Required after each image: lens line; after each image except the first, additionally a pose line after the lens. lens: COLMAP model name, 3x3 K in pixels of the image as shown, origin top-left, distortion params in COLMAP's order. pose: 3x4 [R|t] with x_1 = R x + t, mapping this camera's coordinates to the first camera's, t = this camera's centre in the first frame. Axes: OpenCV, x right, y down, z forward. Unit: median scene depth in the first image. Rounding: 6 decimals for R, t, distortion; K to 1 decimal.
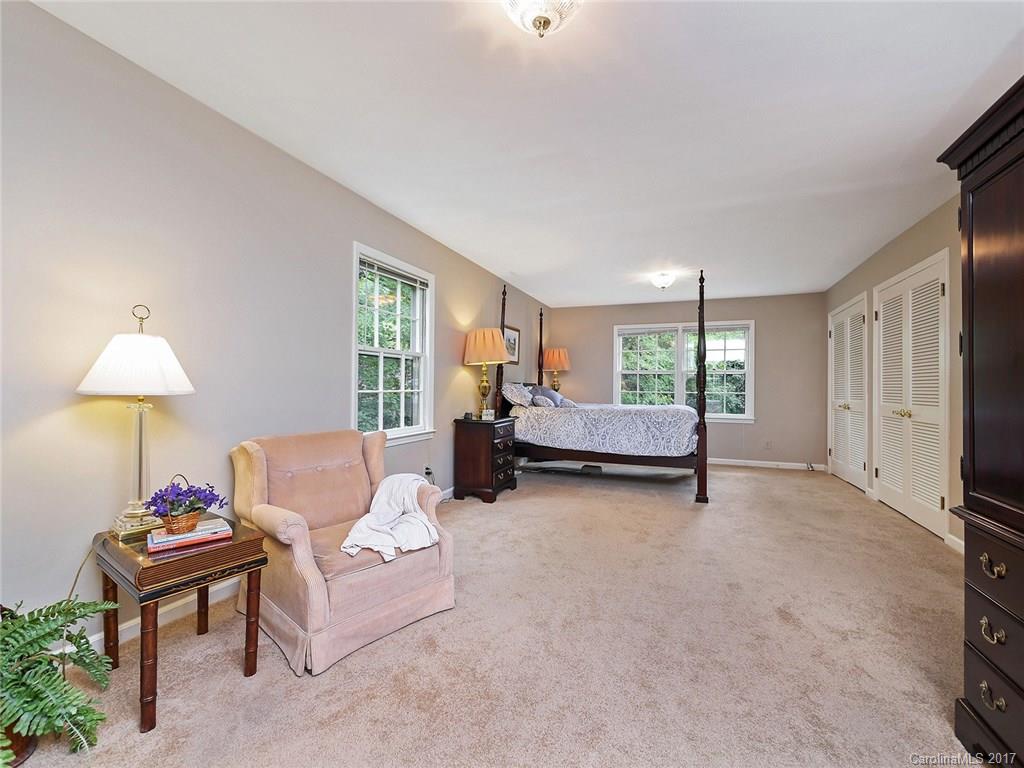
lens RADIAL K [[444.9, 0, 513.8], [0, 444.9, 385.3], [0, 0, 1]] dist [-0.004185, -0.000368]
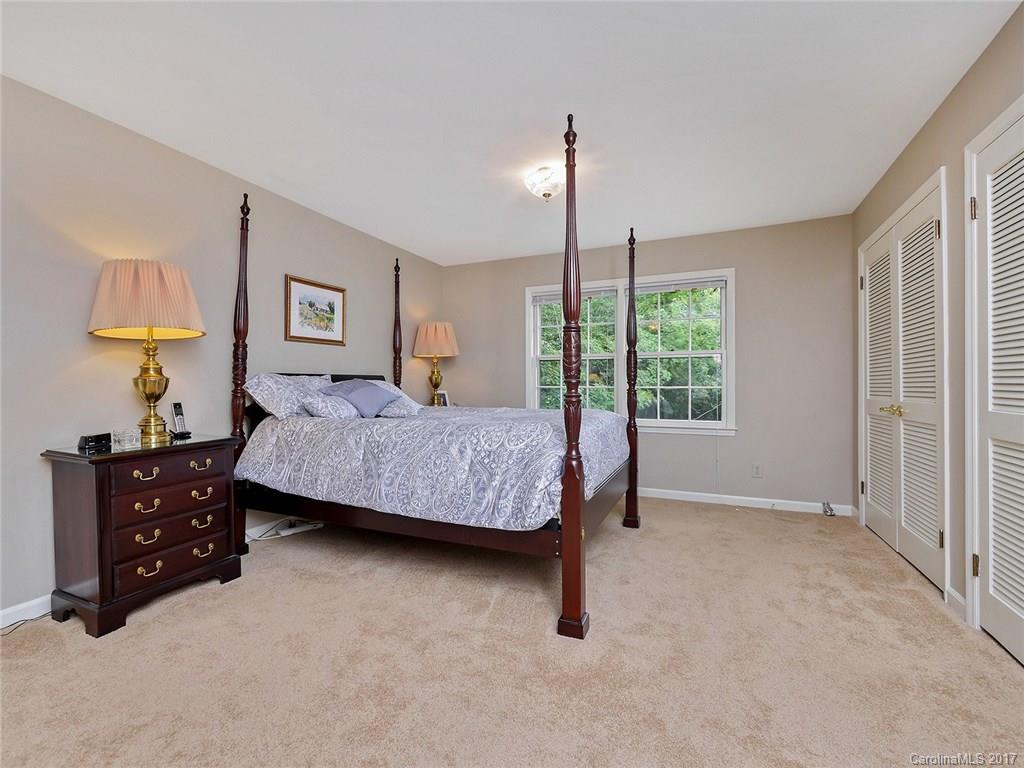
lens RADIAL K [[444.9, 0, 510.6], [0, 444.9, 385.1], [0, 0, 1]] dist [-0.004185, -0.000368]
pose [[0.999003, -0.012056, -0.042991, 0.306088], [0.012550, 0.999858, 0.011250, 0.005807], [0.042850, -0.011778, 0.999012, 0.441334]]
